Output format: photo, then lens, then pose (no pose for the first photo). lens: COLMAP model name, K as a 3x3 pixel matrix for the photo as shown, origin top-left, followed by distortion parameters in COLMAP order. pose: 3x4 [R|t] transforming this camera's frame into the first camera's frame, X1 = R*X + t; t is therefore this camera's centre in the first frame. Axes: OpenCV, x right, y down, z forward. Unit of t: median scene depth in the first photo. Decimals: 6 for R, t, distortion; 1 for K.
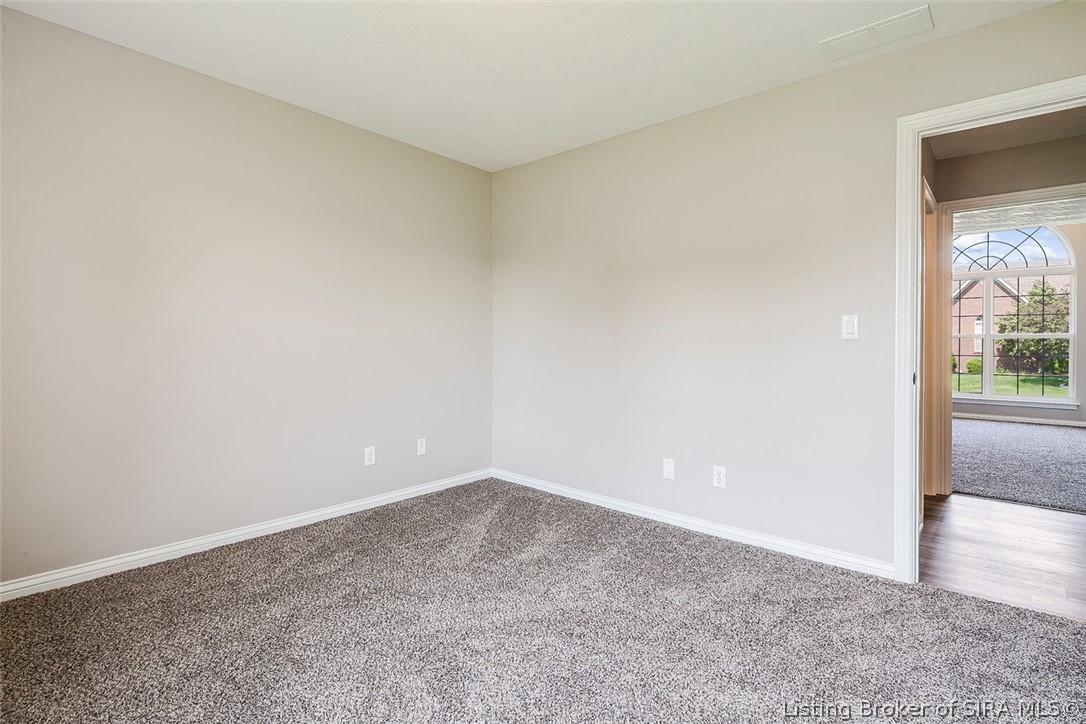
lens RADIAL K [[531.6, 0, 539.6], [0, 531.6, 341.9], [0, 0, 1]] dist [0.010826, -0.007134]
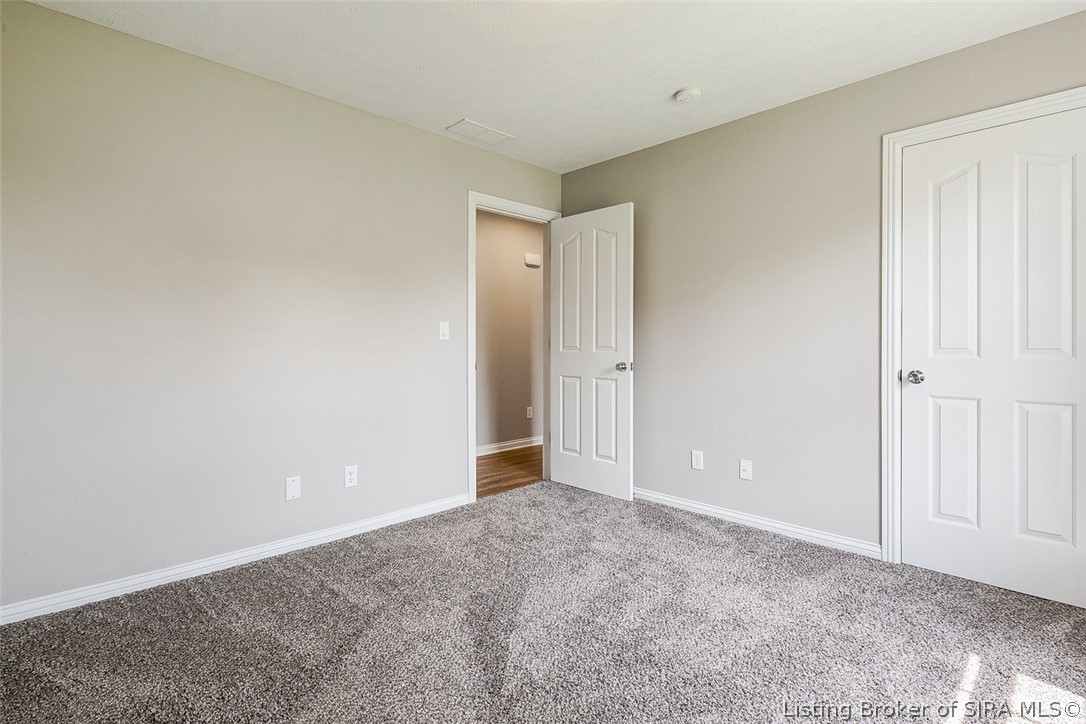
lens RADIAL K [[531.6, 0, 539.6], [0, 531.6, 341.9], [0, 0, 1]] dist [0.010826, -0.007134]
pose [[0.058238, 0.002919, 0.998298, -0.567247], [-0.001036, 0.999995, -0.002864, 0.002497], [-0.998302, -0.000868, 0.058240, 0.517168]]
